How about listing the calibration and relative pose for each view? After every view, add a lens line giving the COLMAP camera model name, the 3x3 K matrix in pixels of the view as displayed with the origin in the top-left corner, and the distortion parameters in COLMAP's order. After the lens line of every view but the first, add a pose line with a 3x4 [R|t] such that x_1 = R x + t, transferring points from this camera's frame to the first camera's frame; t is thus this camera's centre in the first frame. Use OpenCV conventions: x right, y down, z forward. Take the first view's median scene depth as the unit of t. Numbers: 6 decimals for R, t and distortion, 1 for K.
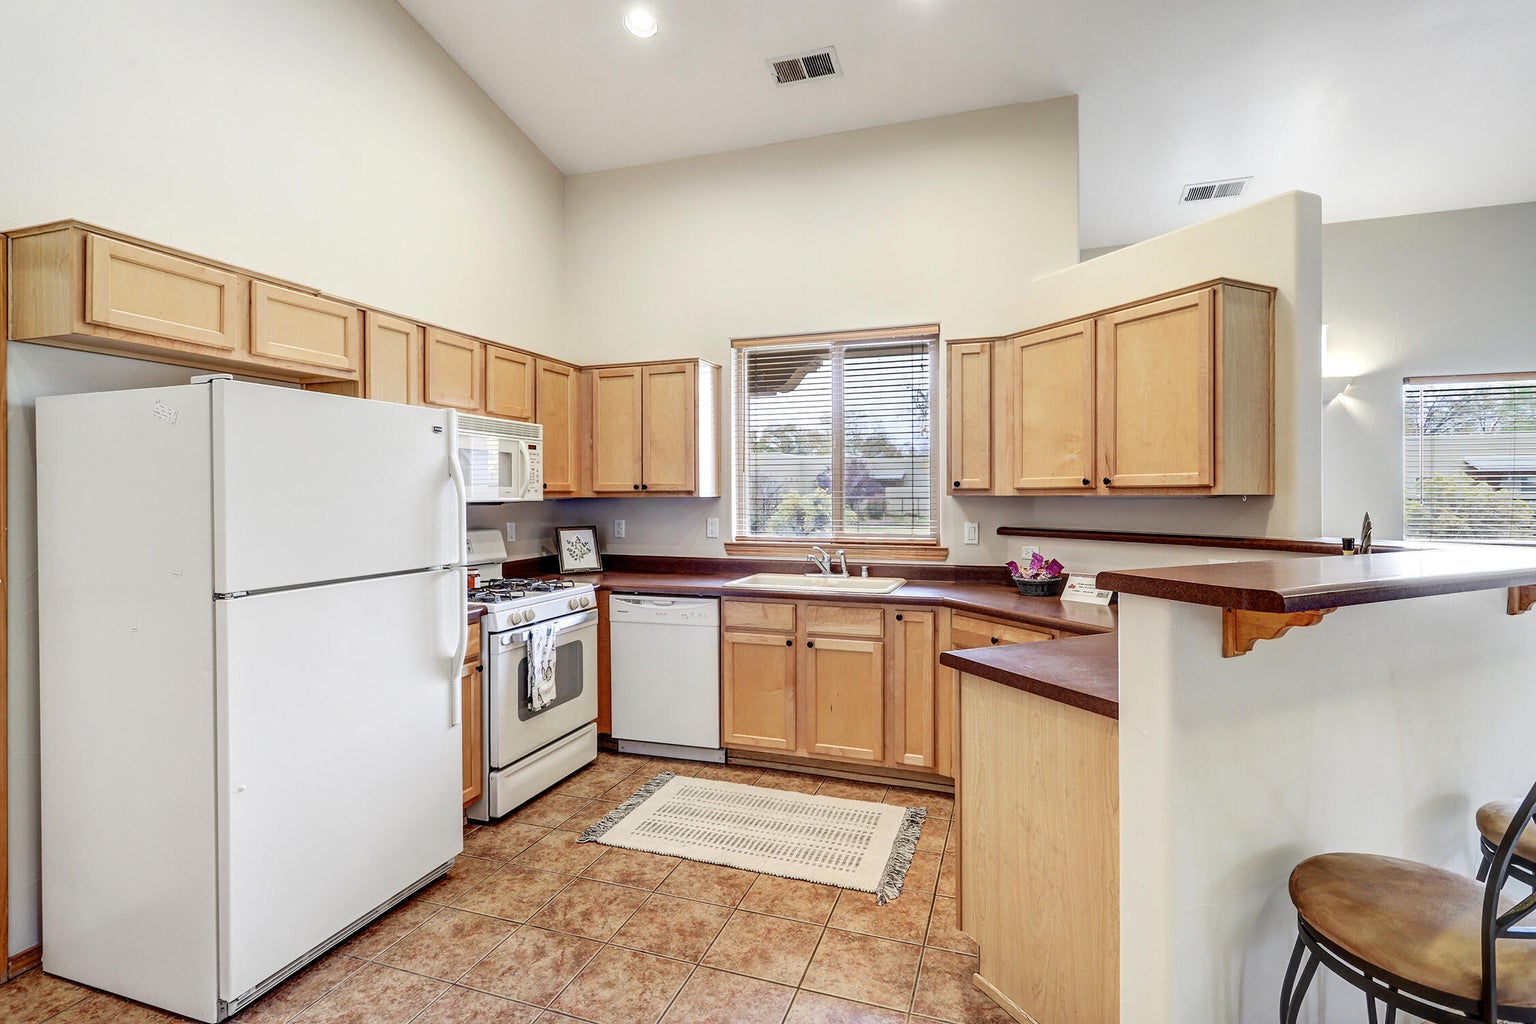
lens RADIAL K [[730.2, 0, 766.6], [0, 730.2, 495.3], [0, 0, 1]] dist [0.000185, 0.000571]
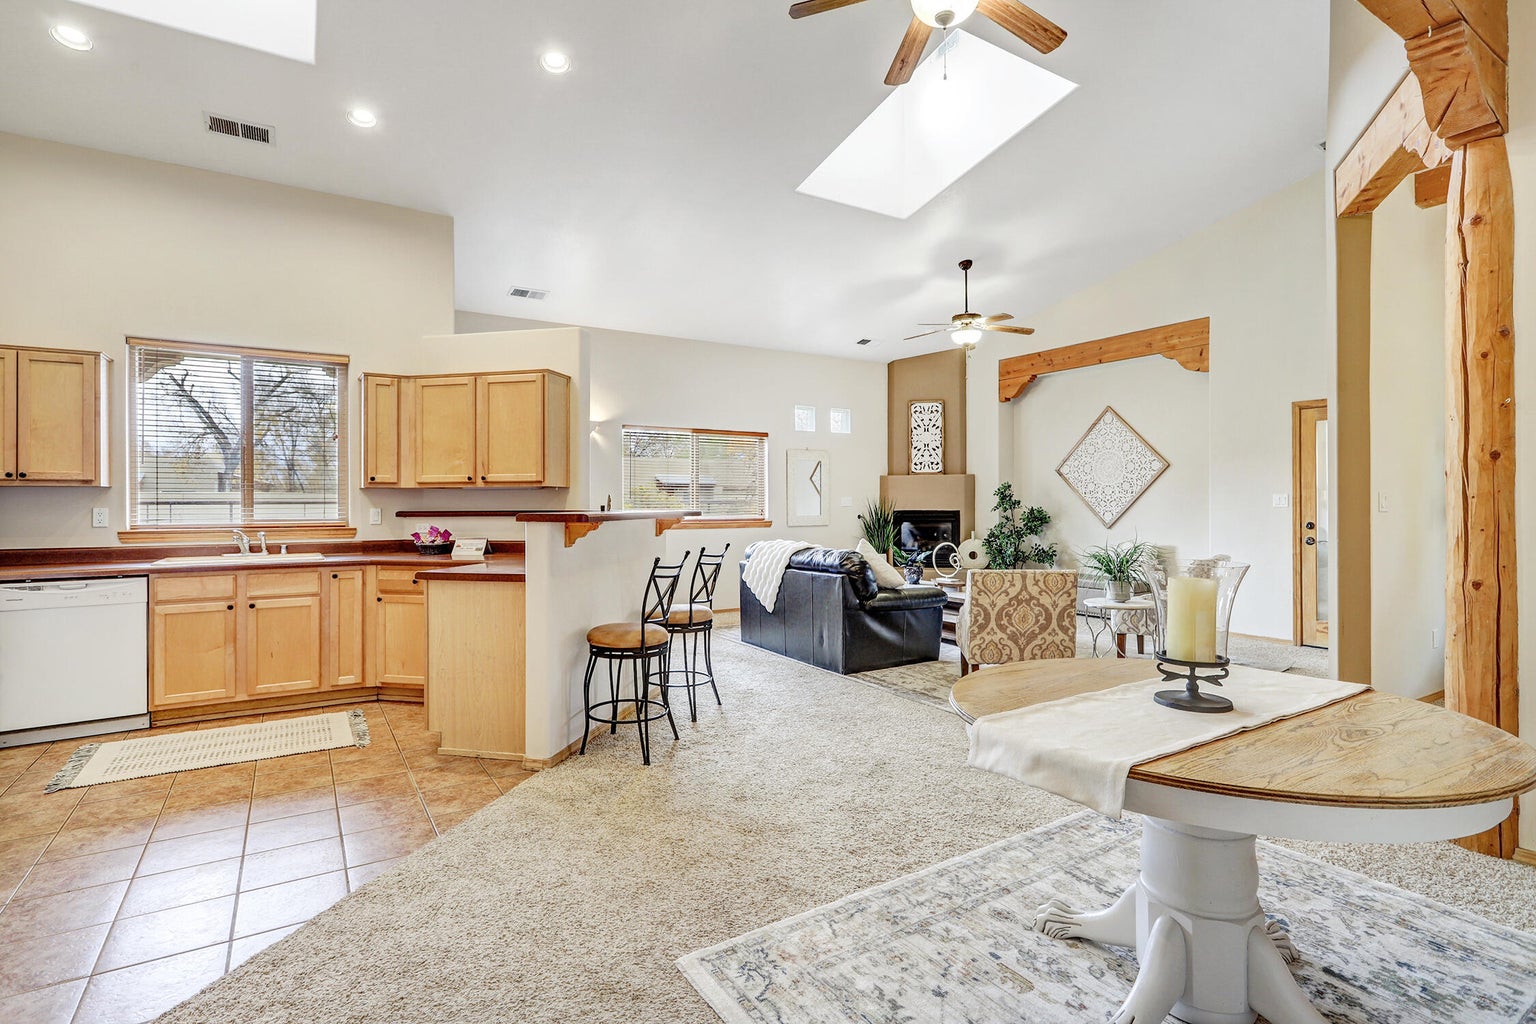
lens RADIAL K [[730.2, 0, 766.6], [0, 730.2, 495.3], [0, 0, 1]] dist [0.000185, 0.000571]
pose [[0.613643, 0.007120, 0.789551, -0.377394], [0.002768, 0.999934, -0.011169, 0.033970], [-0.789578, 0.009039, 0.613583, -0.435833]]
